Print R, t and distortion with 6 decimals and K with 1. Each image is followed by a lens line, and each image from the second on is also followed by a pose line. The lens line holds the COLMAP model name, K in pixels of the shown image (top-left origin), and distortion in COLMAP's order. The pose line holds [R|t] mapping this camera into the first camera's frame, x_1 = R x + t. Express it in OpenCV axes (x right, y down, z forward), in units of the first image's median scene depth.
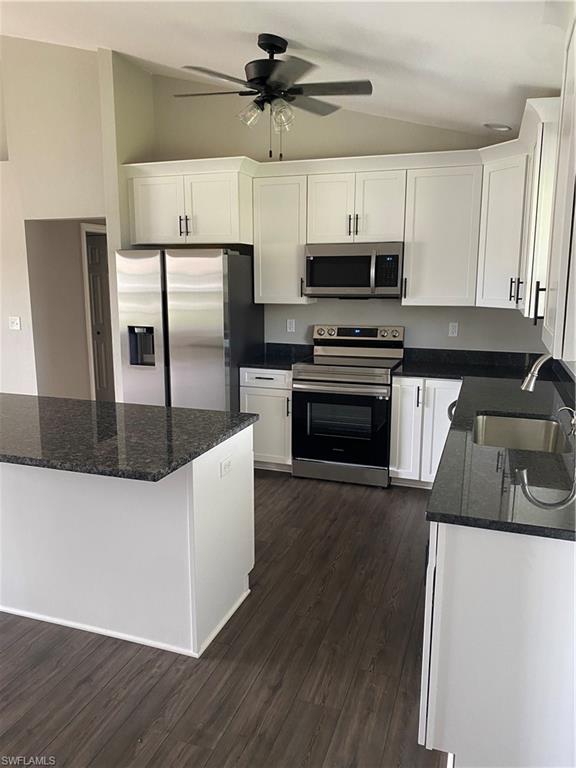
lens RADIAL K [[587.5, 0, 286.9], [0, 587.5, 384.2], [0, 0, 1]] dist [0.069141, -0.062649]
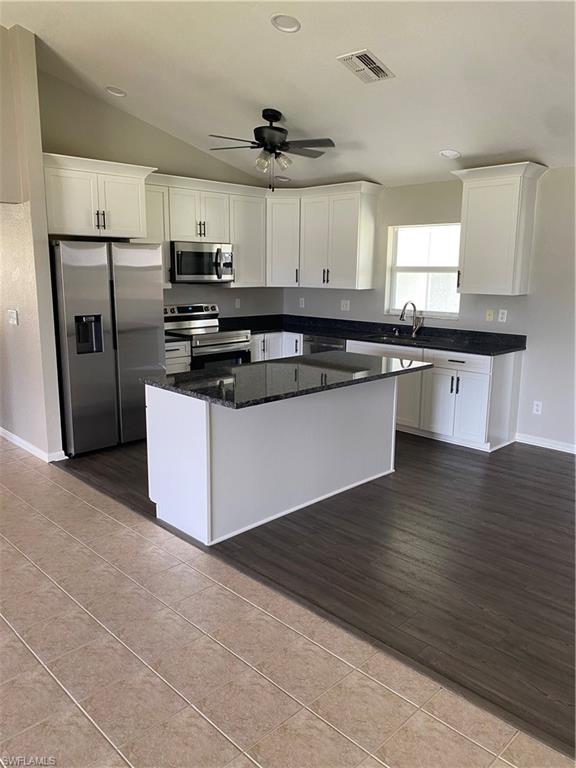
lens RADIAL K [[587.5, 0, 286.9], [0, 587.5, 384.2], [0, 0, 1]] dist [0.069141, -0.062649]
pose [[0.438022, -0.175168, 0.881733, -1.037655], [0.147992, 0.981501, 0.121470, -0.054404], [-0.886699, 0.077283, 0.455842, 0.226869]]
